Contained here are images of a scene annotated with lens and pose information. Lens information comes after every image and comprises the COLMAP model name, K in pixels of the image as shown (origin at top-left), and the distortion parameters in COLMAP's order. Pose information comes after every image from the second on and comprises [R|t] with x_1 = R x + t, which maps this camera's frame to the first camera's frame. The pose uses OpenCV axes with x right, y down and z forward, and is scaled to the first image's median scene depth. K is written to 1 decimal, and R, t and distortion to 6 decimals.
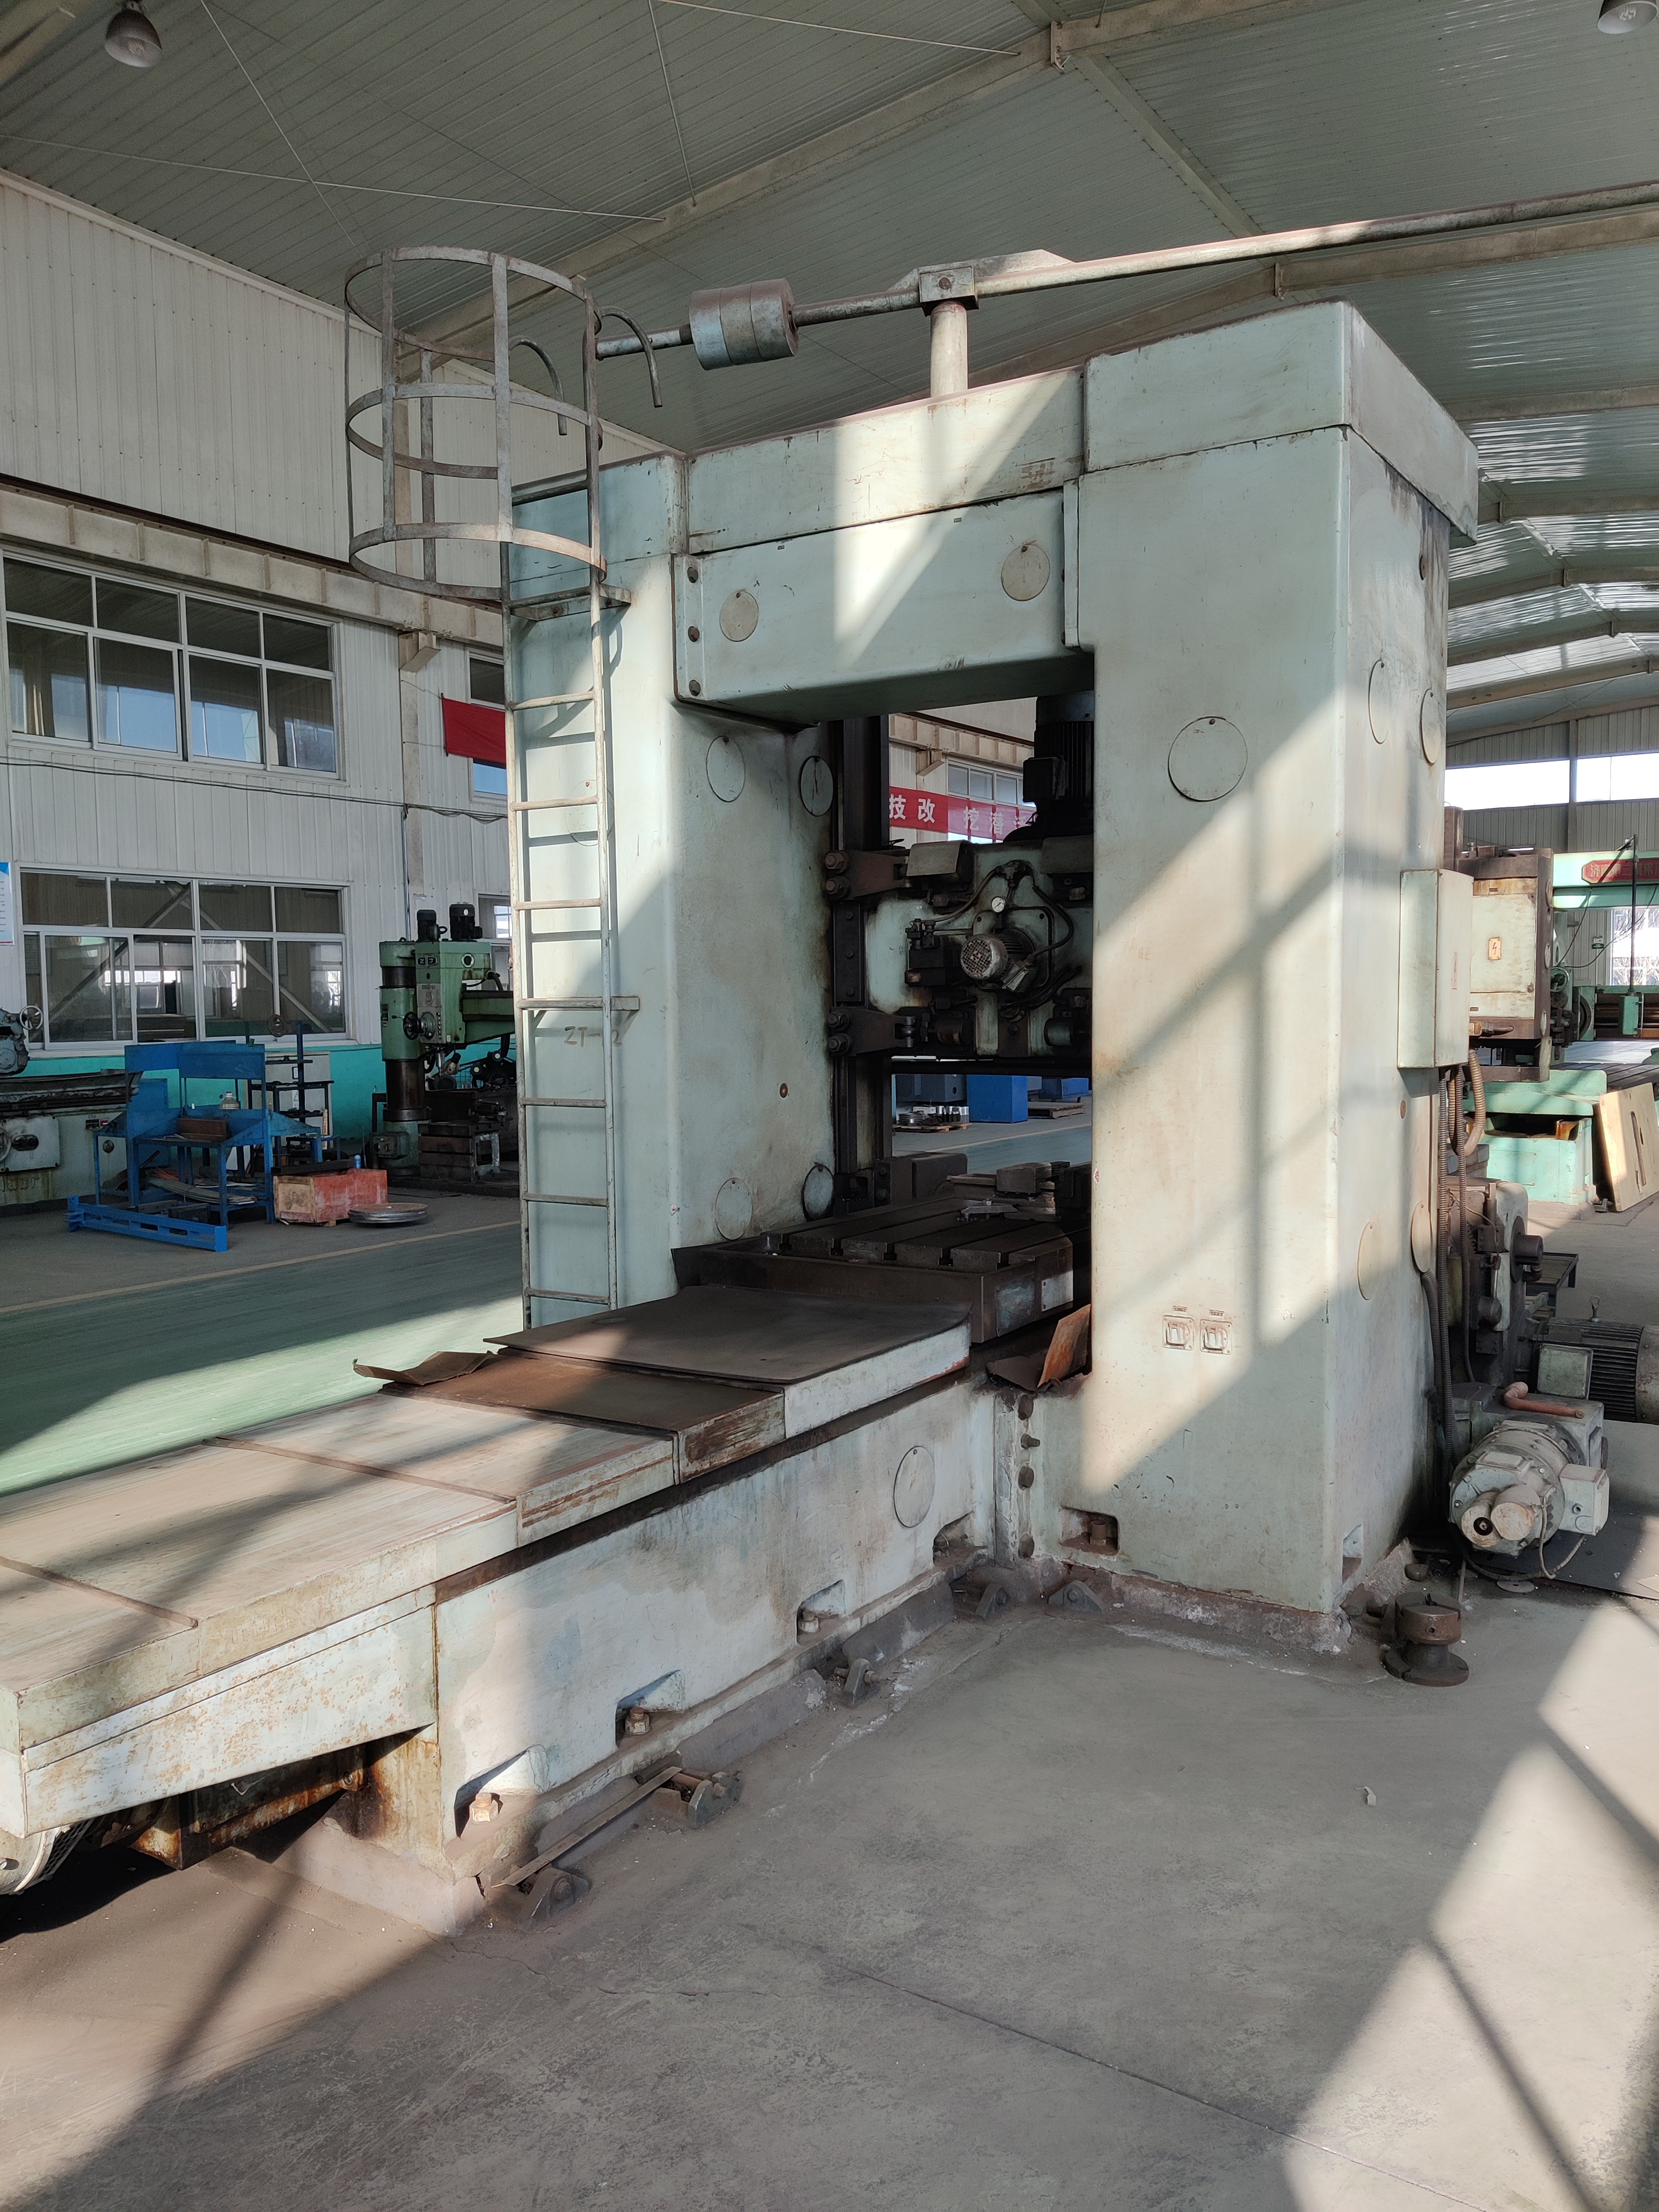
lens RADIAL K [[1680.2, 0, 842.5], [0, 1680.2, 1101.5], [0, 0, 1]] dist [0.031660, -0.001081]
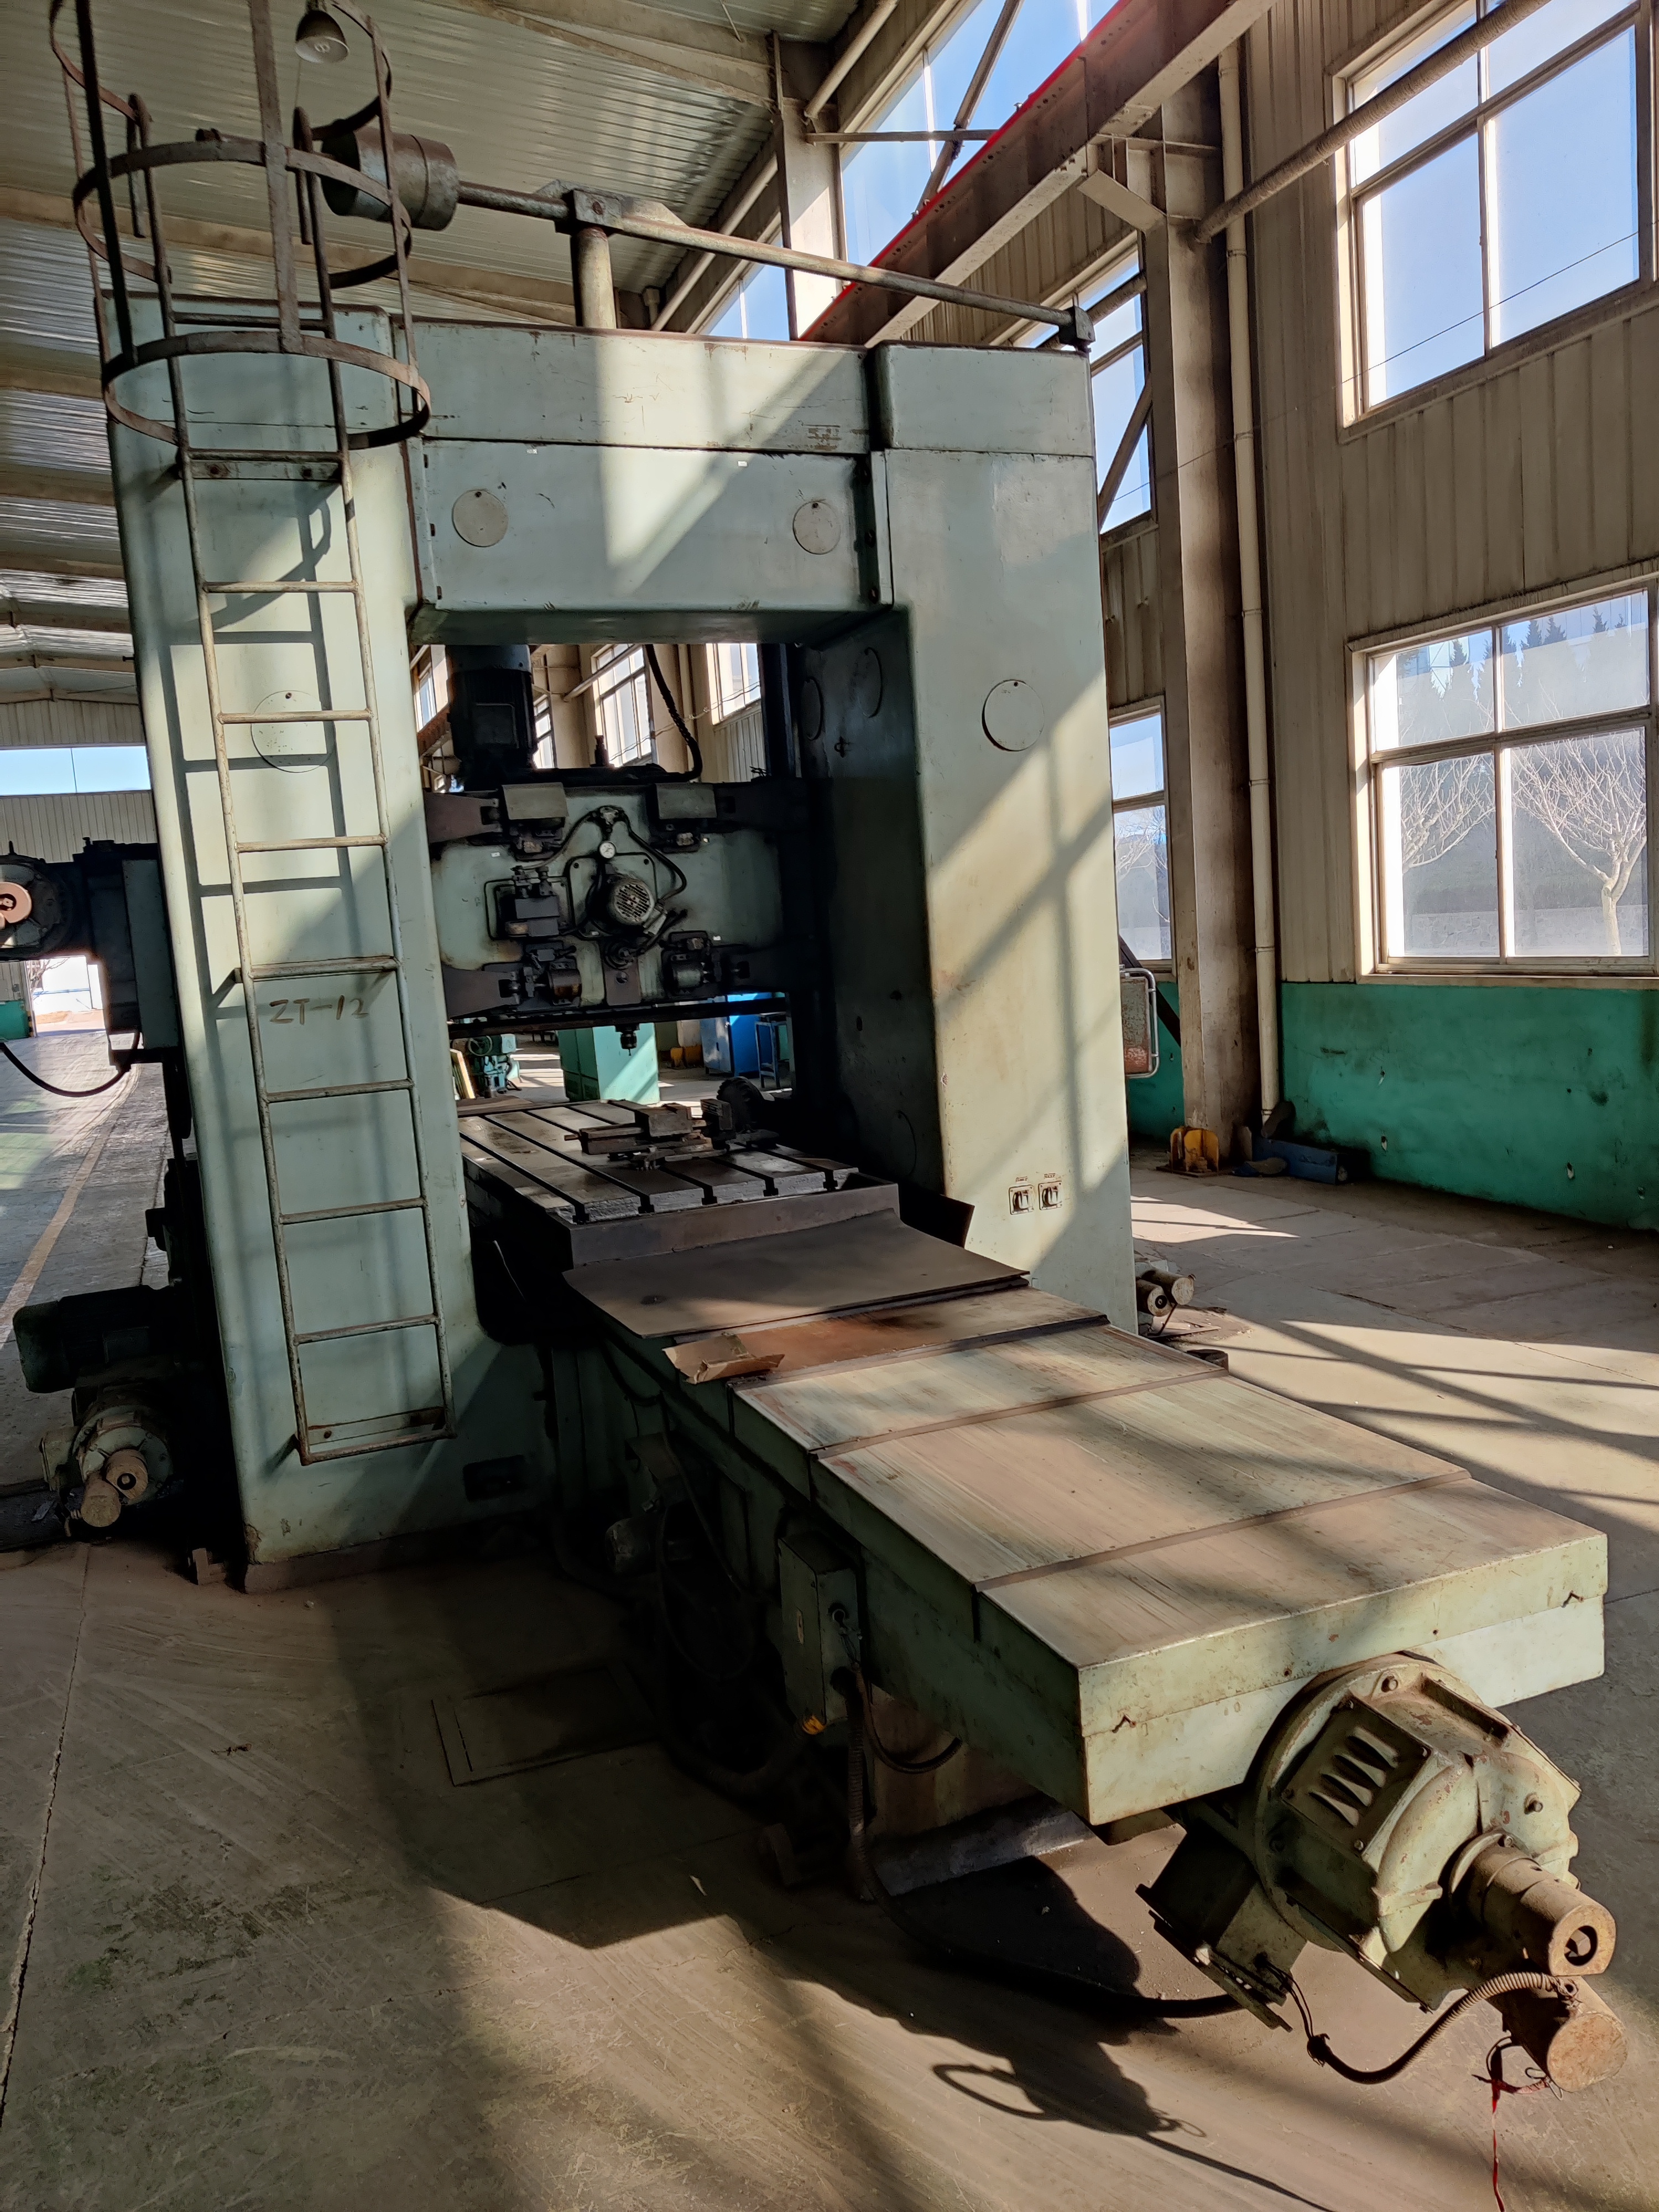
lens RADIAL K [[1680.2, 0, 838.7], [0, 1680.2, 1109.7], [0, 0, 1]] dist [0.031660, -0.001081]
pose [[0.591181, -0.118770, 0.797746, -0.752211], [0.115130, 0.991396, 0.062283, -0.013883], [-0.798279, 0.055024, 0.599769, 0.357657]]
